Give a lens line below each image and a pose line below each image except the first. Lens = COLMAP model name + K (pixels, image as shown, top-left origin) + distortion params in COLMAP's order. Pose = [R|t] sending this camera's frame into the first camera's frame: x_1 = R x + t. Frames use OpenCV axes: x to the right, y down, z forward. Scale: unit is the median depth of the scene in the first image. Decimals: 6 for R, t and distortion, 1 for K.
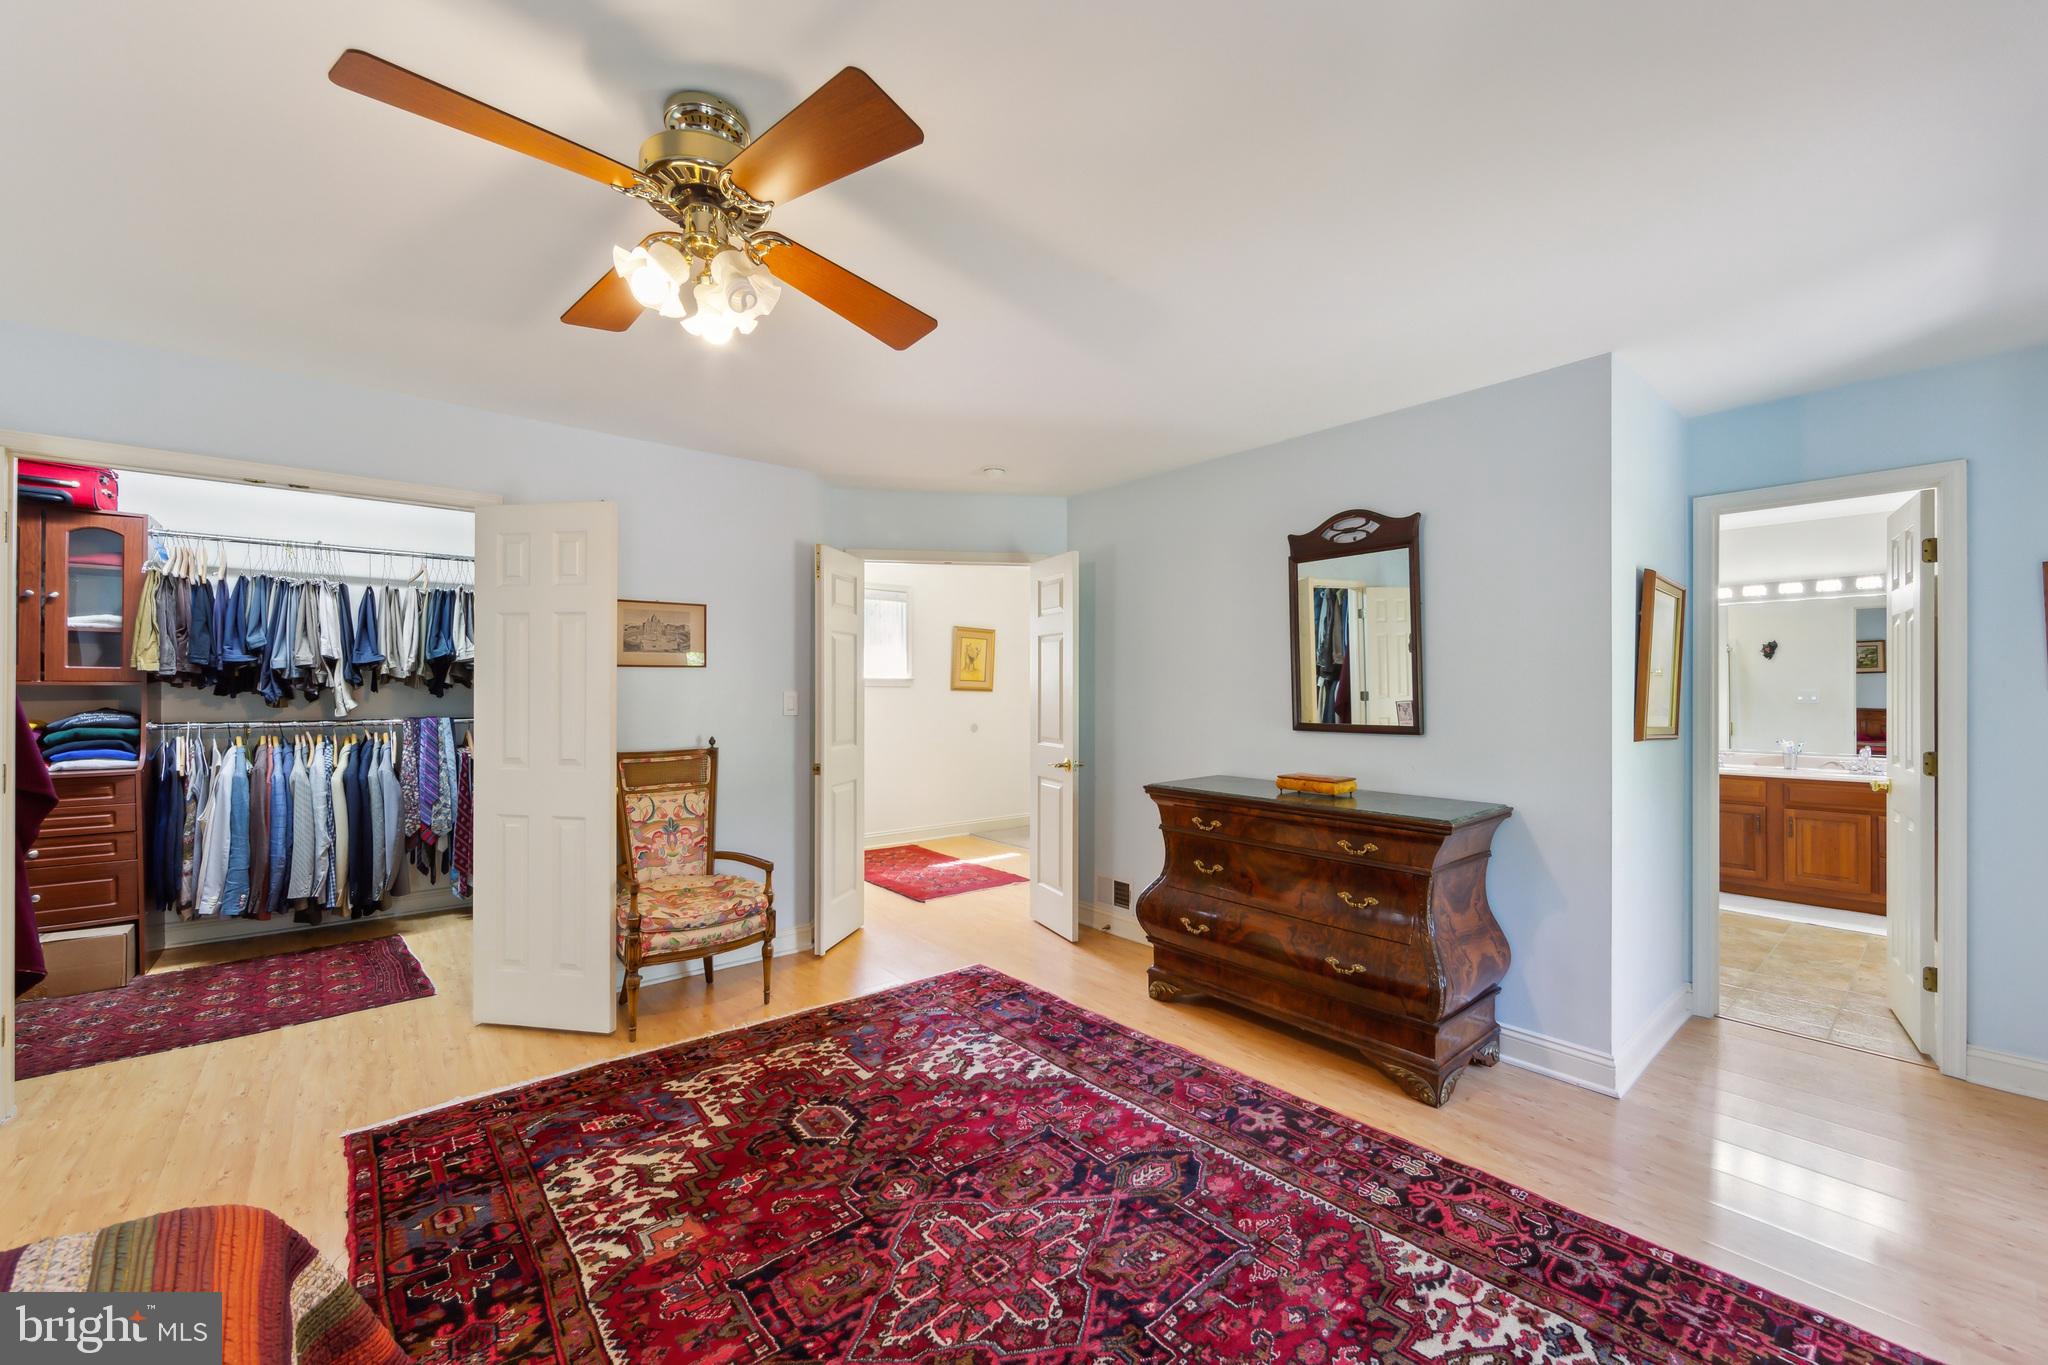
lens RADIAL K [[808.5, 0, 1007.4], [0, 808.5, 685.7], [0, 0, 1]] dist [0.000723, -0.002024]
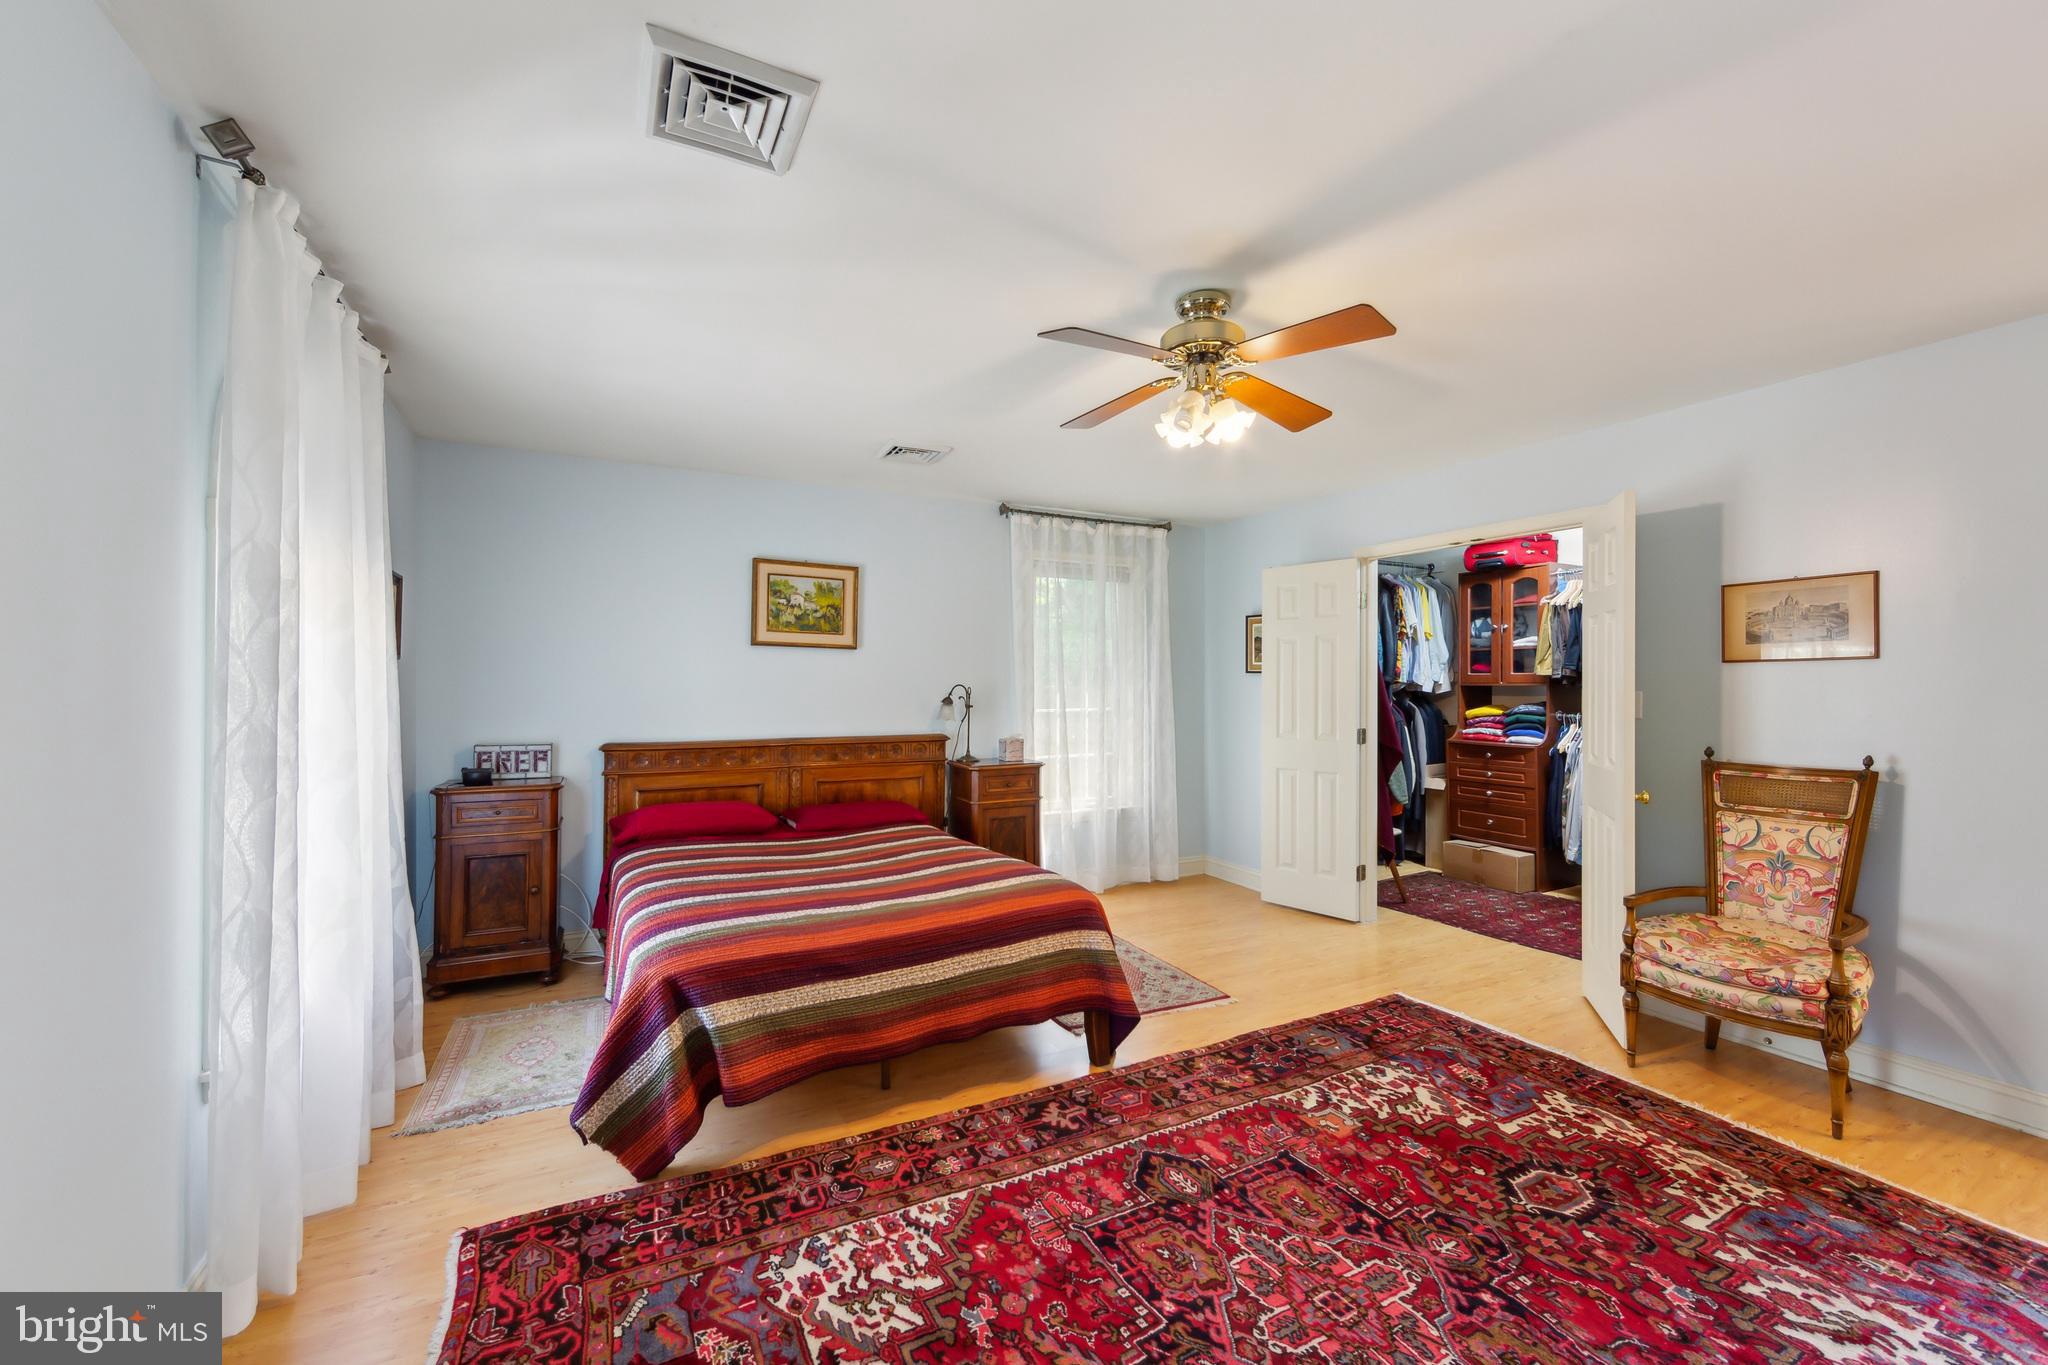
lens RADIAL K [[808.5, 0, 1036.3], [0, 808.5, 682.2], [0, 0, 1]] dist [0.000723, -0.002024]
pose [[-0.196826, -0.005798, -0.980421, 0.803200], [0.002180, 0.999977, -0.006351, 0.001419], [0.980436, -0.003387, -0.196809, 0.699359]]
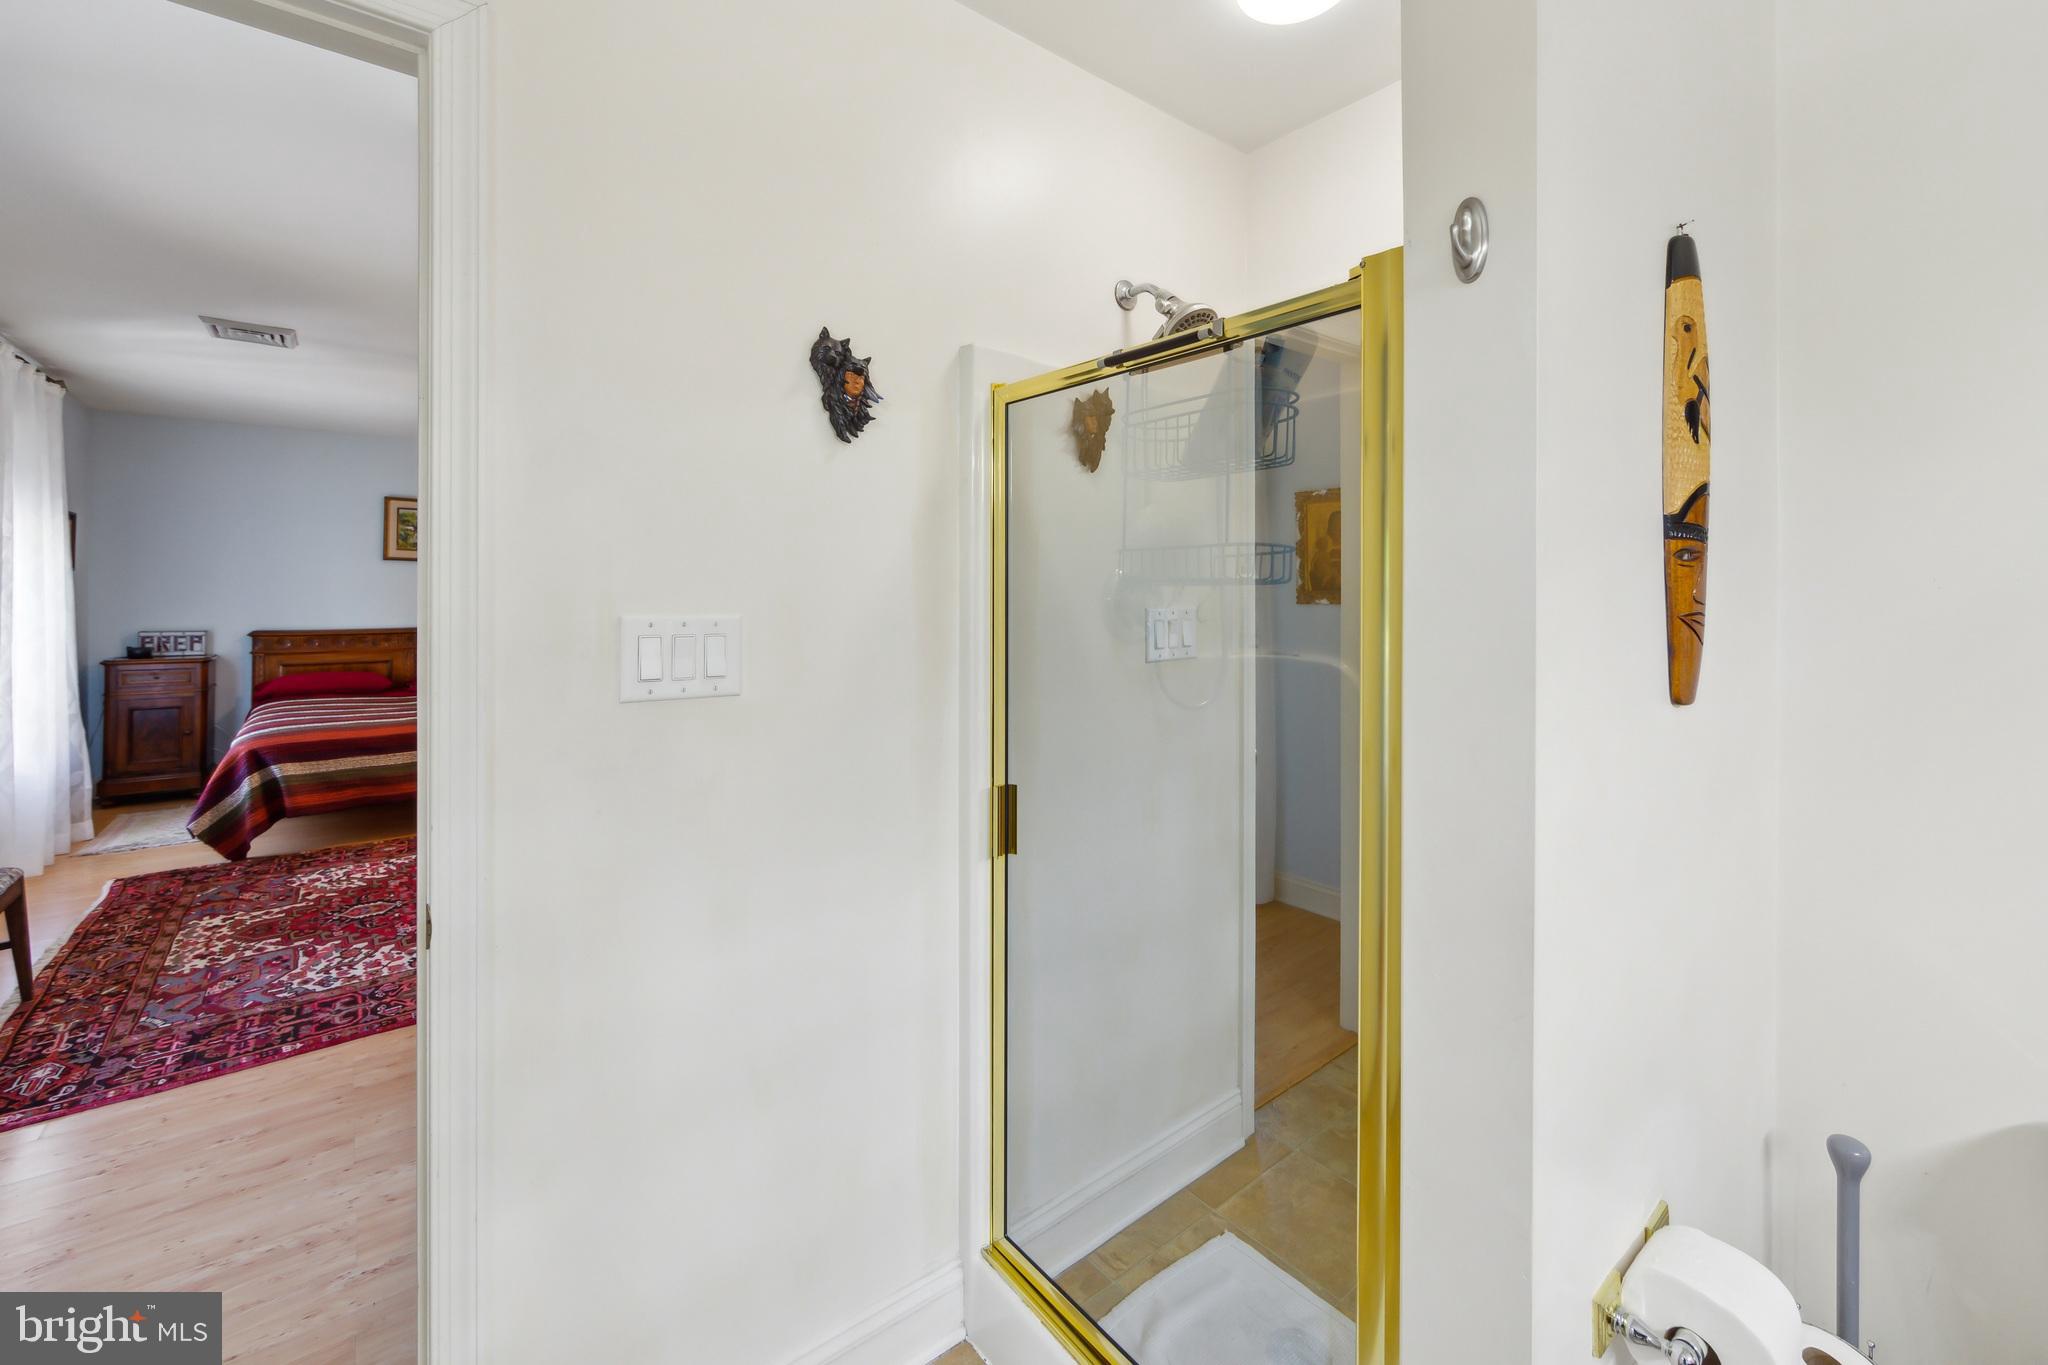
lens RADIAL K [[808.5, 0, 1026.3], [0, 808.5, 591.1], [0, 0, 1]] dist [0.000723, -0.002024]
pose [[0.002793, -0.001771, -0.999995, 1.718607], [-0.002589, 0.999995, -0.001778, 0.000491], [0.999993, 0.002594, 0.002788, 1.775239]]
